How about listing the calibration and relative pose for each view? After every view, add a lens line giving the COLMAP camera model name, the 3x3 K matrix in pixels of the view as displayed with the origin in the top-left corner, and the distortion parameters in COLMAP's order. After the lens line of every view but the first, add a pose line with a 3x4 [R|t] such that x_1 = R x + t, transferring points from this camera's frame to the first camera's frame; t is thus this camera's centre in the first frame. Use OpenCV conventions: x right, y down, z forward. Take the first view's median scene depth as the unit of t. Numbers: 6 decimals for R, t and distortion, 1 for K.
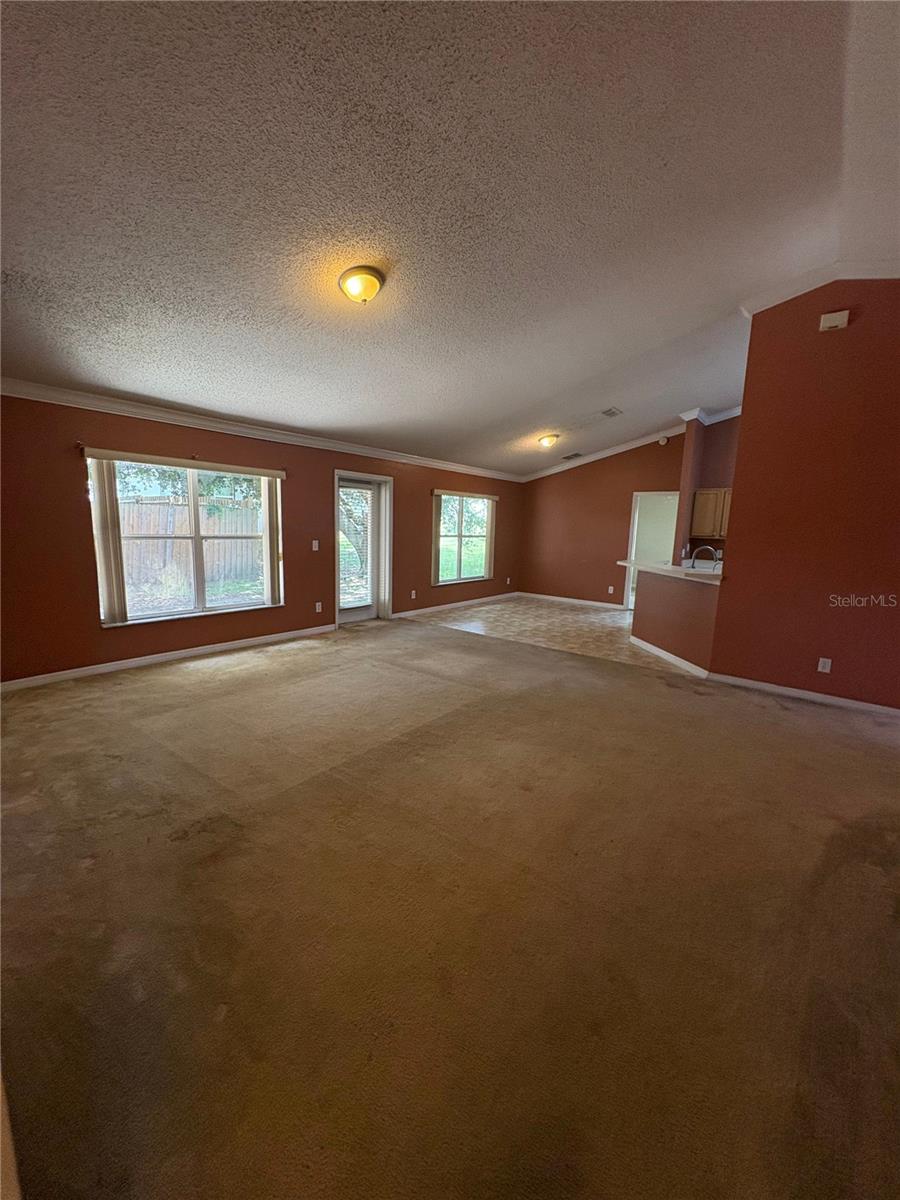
lens RADIAL K [[482.5, 0, 448.9], [0, 482.5, 598.9], [0, 0, 1]] dist [-0.001212, 0.000801]
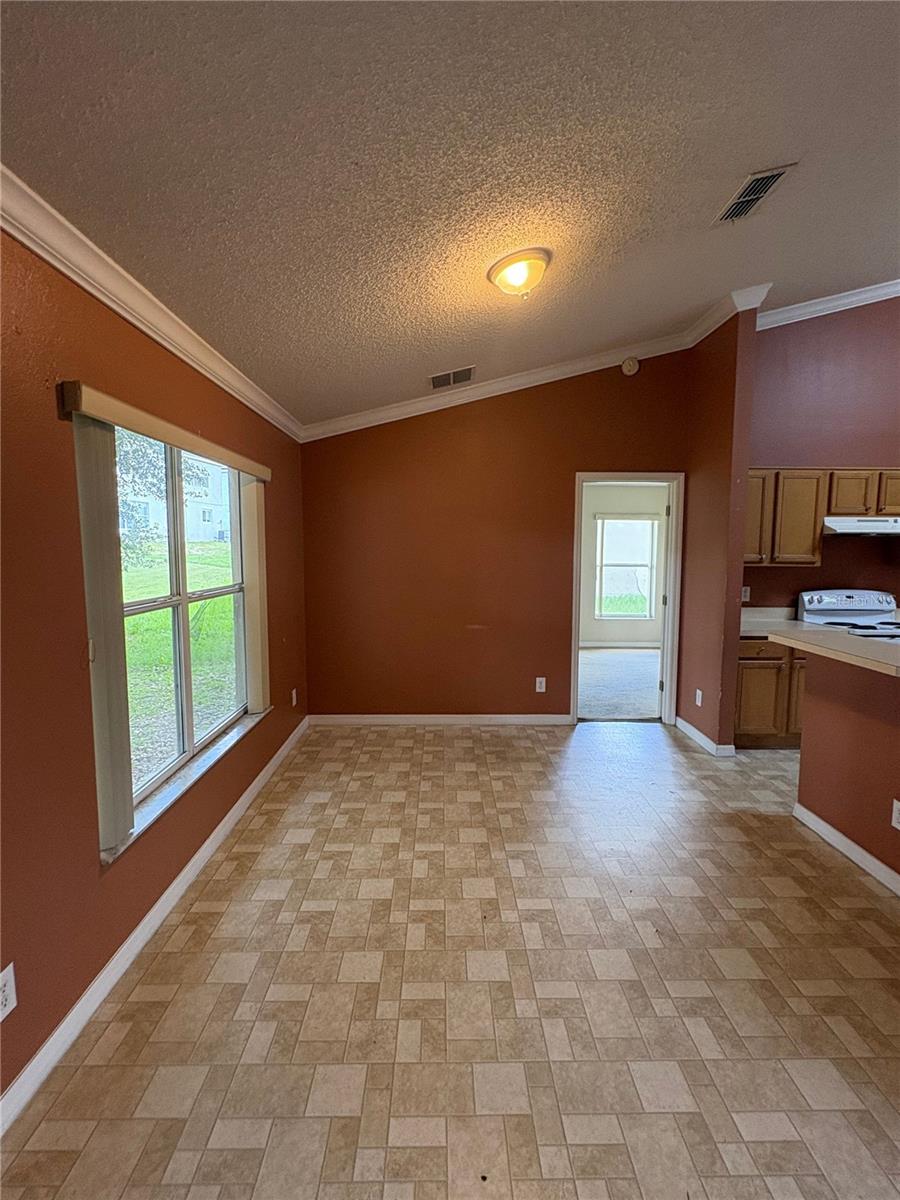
lens RADIAL K [[558.1, 0, 448.9], [0, 558.1, 599.0], [0, 0, 1]] dist [-0.001581, -0.000246]
pose [[0.778297, -0.087019, 0.621837, -0.058094], [0.118341, 0.992931, -0.009167, -0.116243], [-0.616643, 0.080724, 0.783093, 0.701894]]
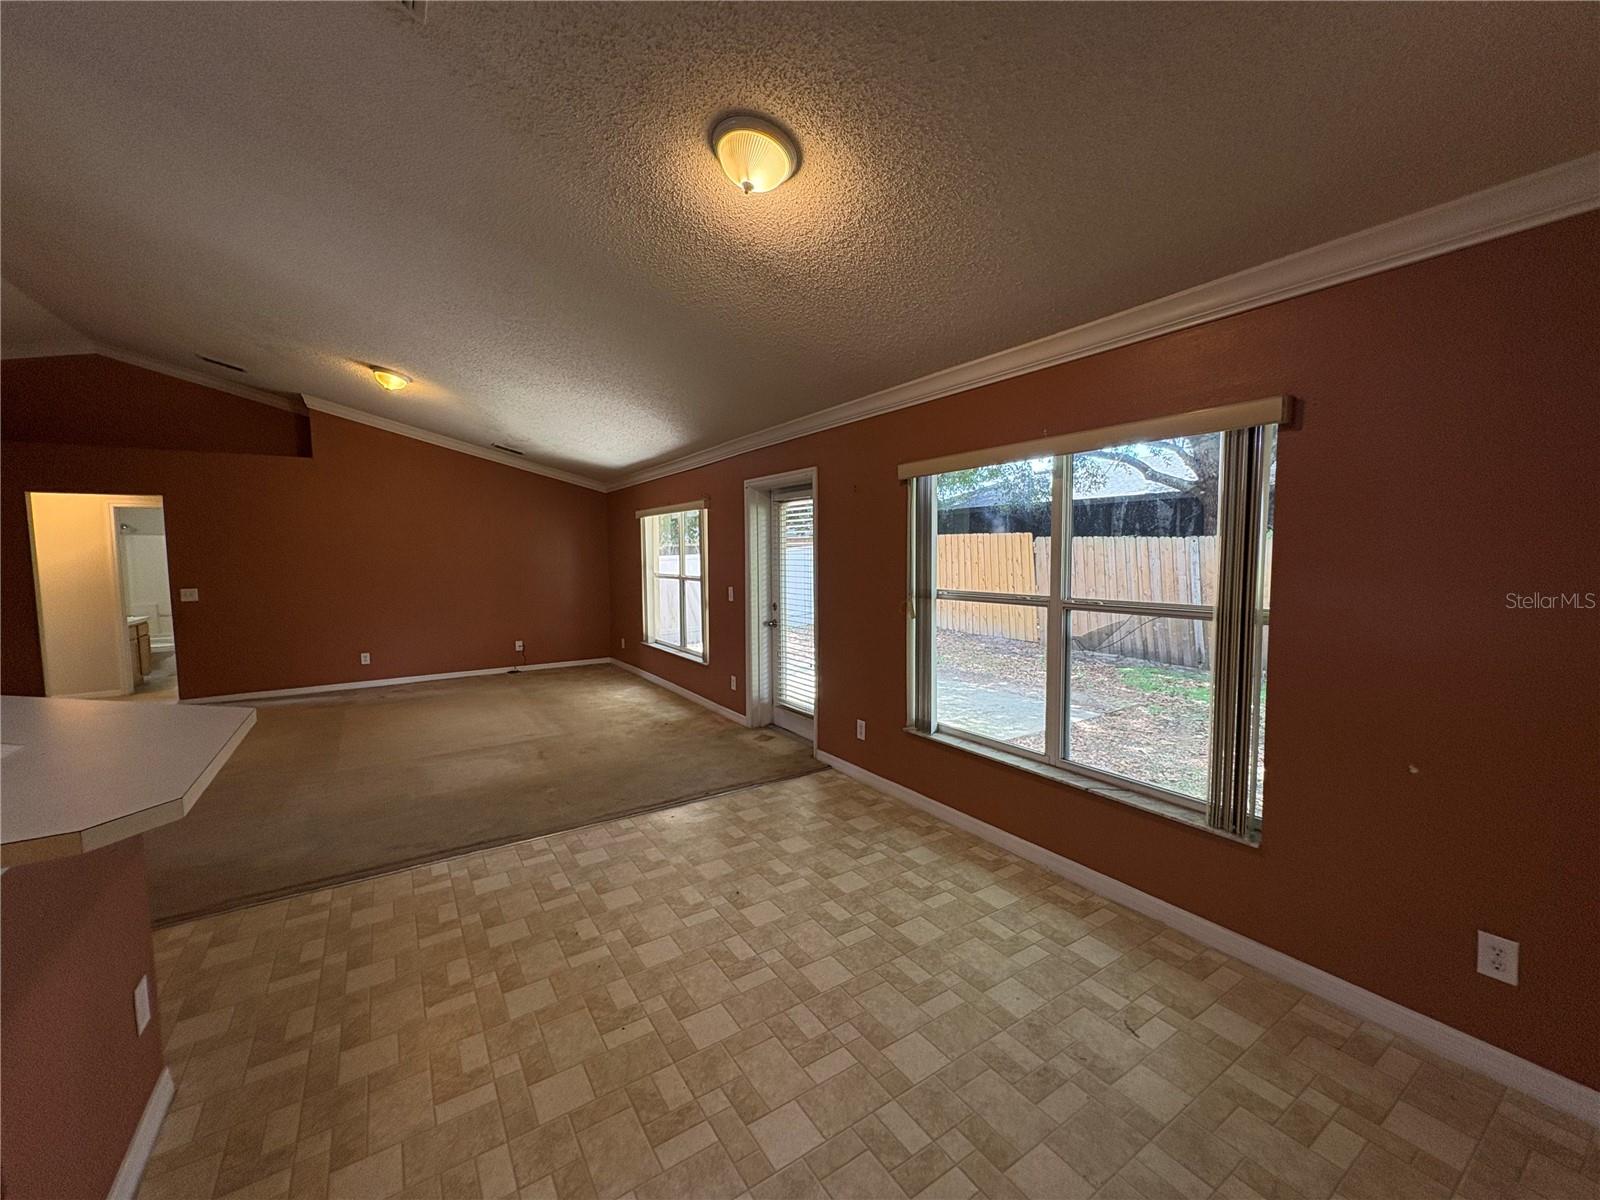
lens RADIAL K [[643.4, 0, 802.5], [0, 643.4, 597.5], [0, 0, 1]] dist [-0.001212, 0.000801]
pose [[-0.318961, 0.039901, -0.946928, 0.431812], [-0.145133, 0.985273, 0.090403, -0.153273], [0.936590, 0.166266, -0.308473, 1.038320]]
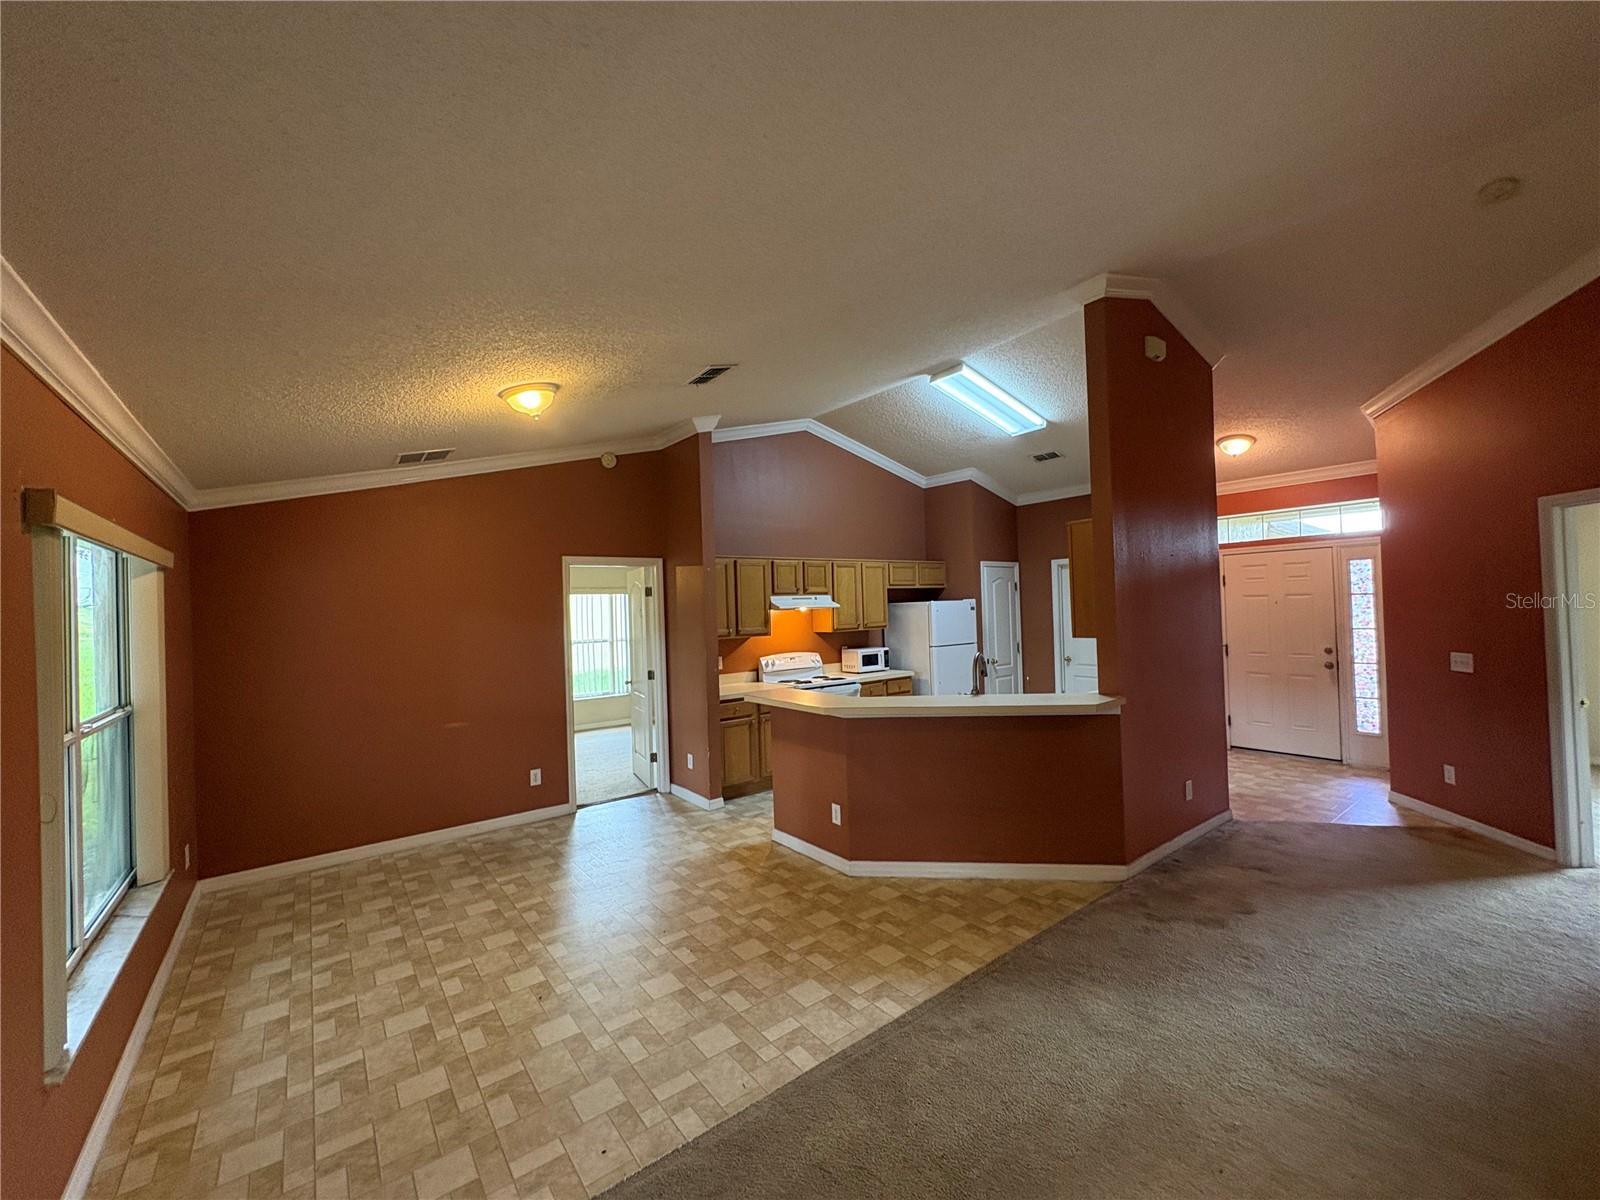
lens RADIAL K [[643.4, 0, 800.7], [0, 643.4, 596.6], [0, 0, 1]] dist [-0.001212, 0.000801]
pose [[0.245931, -0.023585, 0.969000, -0.172778], [0.190175, 0.981448, -0.024378, -0.130568], [-0.950448, 0.190275, 0.245854, 0.669702]]
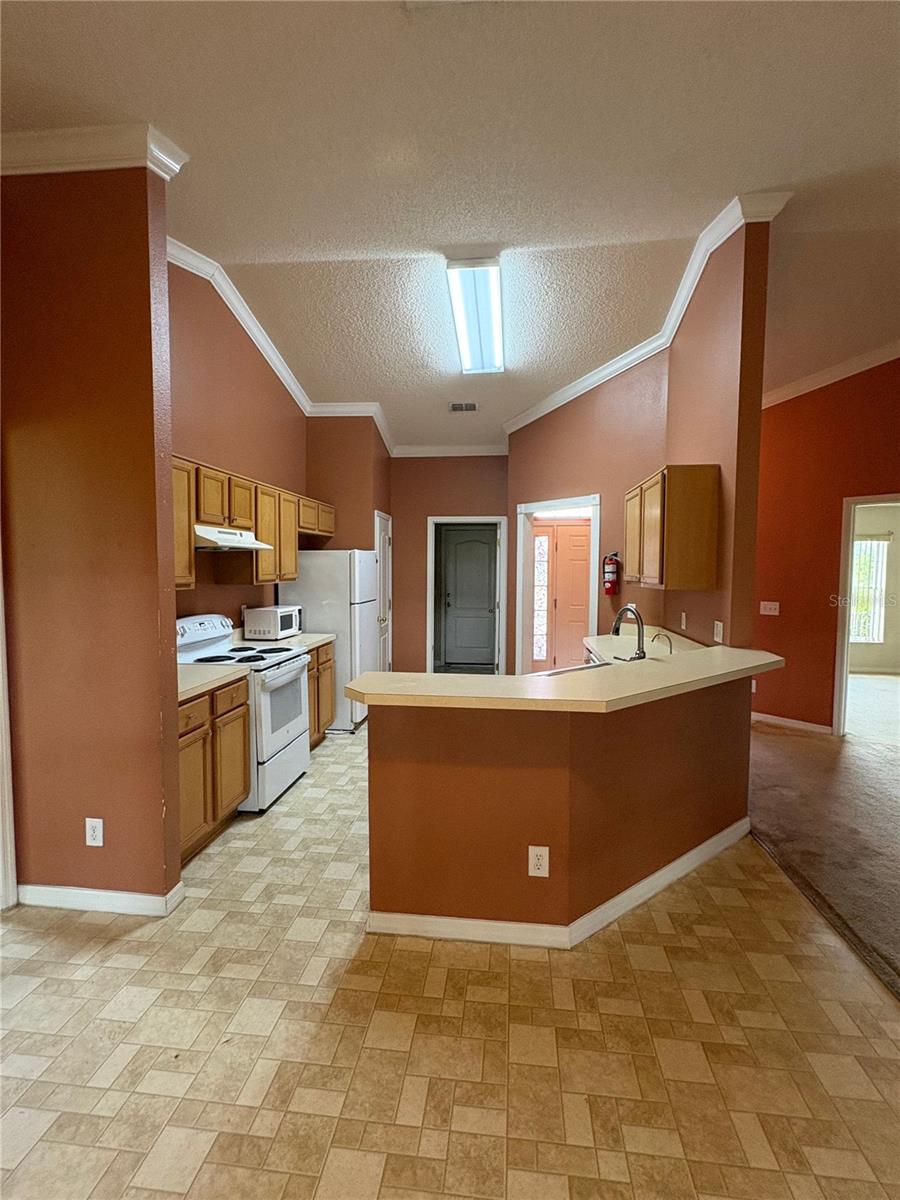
lens RADIAL K [[558.1, 0, 452.8], [0, 558.1, 598.6], [0, 0, 1]] dist [-0.001581, -0.000246]
pose [[-0.523097, -0.084134, 0.848110, 0.109527], [0.110445, 0.980033, 0.165341, -0.150073], [-0.845087, 0.180159, -0.503360, 0.947032]]
